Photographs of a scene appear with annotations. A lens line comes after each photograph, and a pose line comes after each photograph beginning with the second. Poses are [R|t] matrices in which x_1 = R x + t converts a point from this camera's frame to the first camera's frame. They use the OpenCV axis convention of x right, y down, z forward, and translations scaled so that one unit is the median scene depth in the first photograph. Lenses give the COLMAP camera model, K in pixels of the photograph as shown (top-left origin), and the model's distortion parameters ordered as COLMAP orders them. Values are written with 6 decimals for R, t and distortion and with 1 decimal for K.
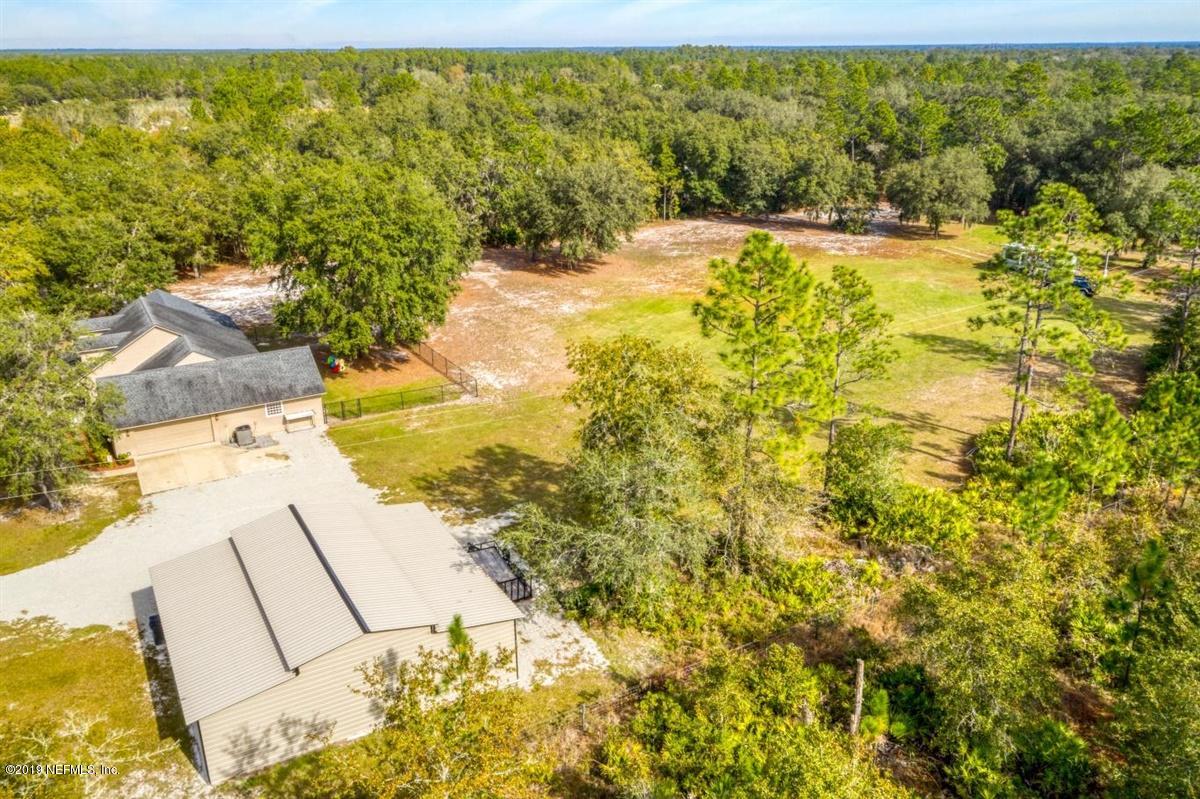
lens RADIAL K [[951.1, 0, 602.3], [0, 951.1, 397.2], [0, 0, 1]] dist [-0.006284, 0.014999]
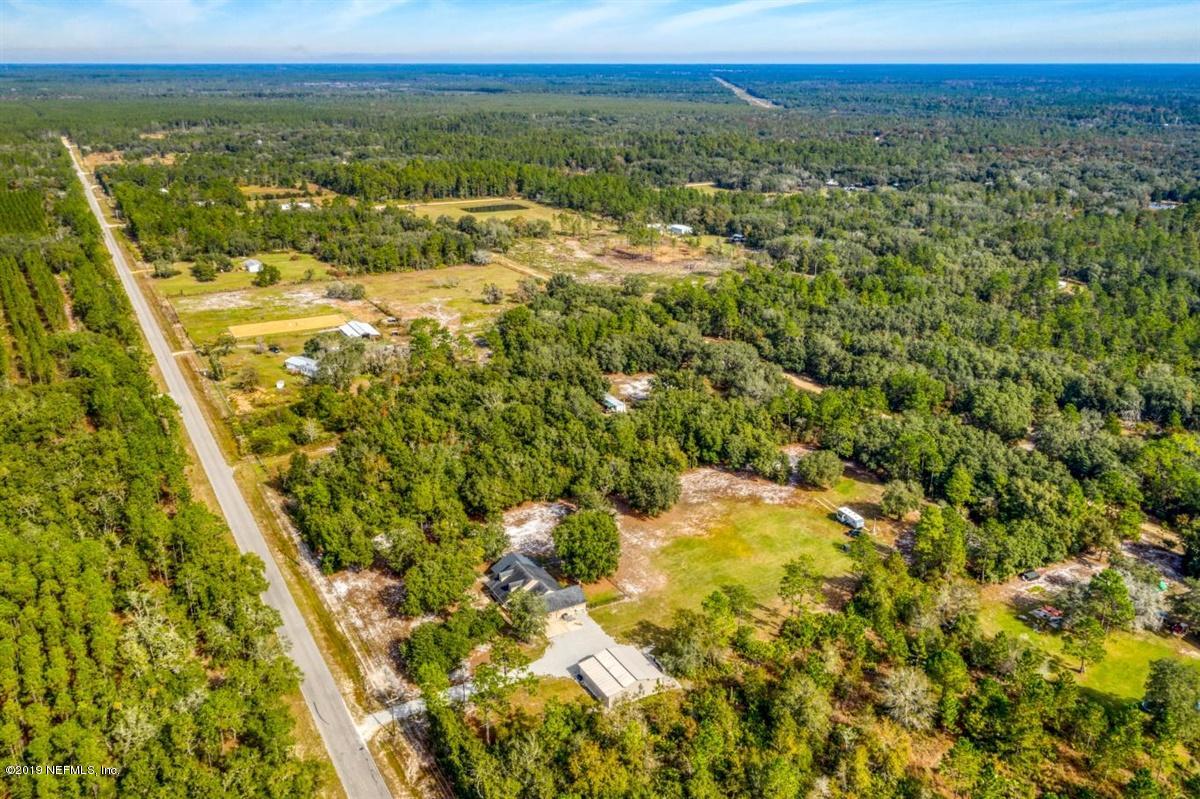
lens RADIAL K [[951.1, 0, 602.3], [0, 951.1, 397.2], [0, 0, 1]] dist [-0.006284, 0.014999]
pose [[0.999807, 0.012185, -0.015417, -0.211912], [-0.012610, 0.999534, -0.027799, -0.645481], [0.015071, 0.027988, 0.999495, -2.377931]]
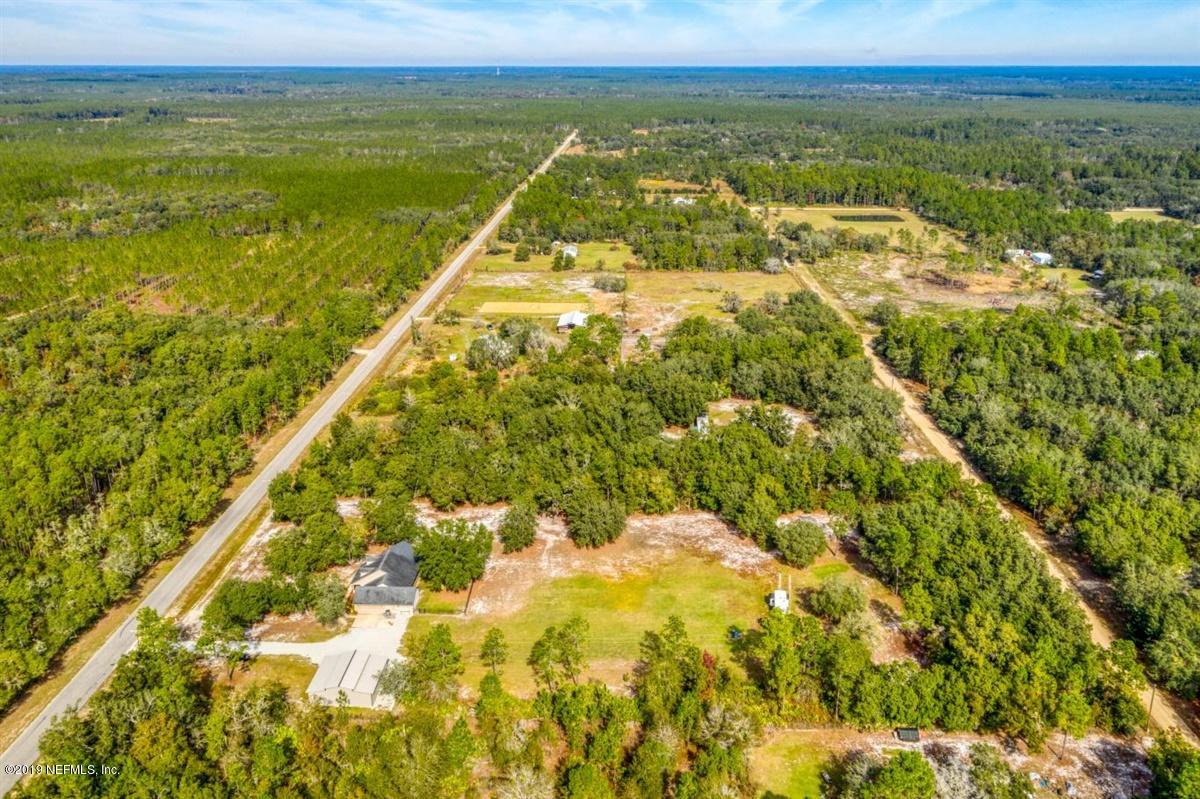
lens RADIAL K [[951.1, 0, 602.3], [0, 951.1, 397.2], [0, 0, 1]] dist [-0.006284, 0.014999]
pose [[0.849543, 0.179806, -0.495929, 1.813039], [-0.193794, 0.980758, 0.023611, -0.943646], [0.490632, 0.076049, 0.868042, -1.611628]]
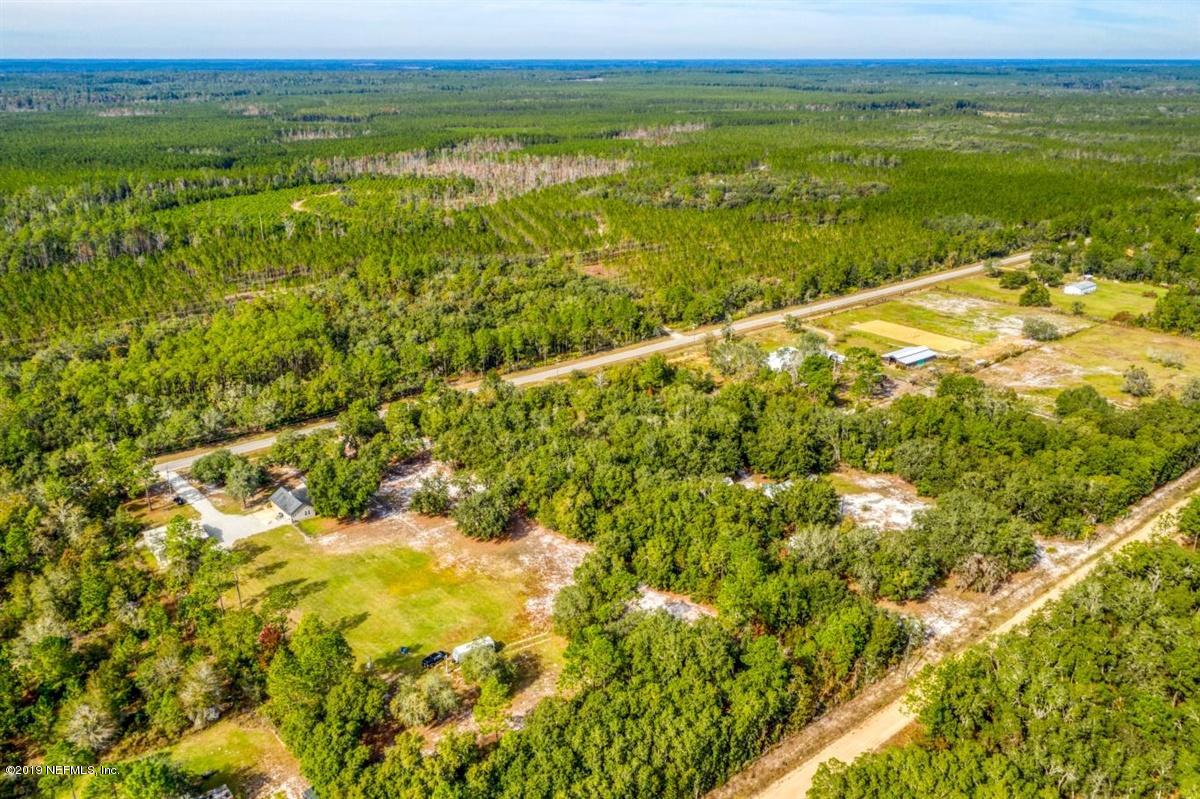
lens RADIAL K [[951.1, 0, 602.3], [0, 951.1, 397.2], [0, 0, 1]] dist [-0.006284, 0.014999]
pose [[0.174786, 0.335790, -0.925578, 3.479441], [-0.352493, 0.899083, 0.259613, -1.966746], [0.919347, 0.280883, 0.275511, 0.972475]]
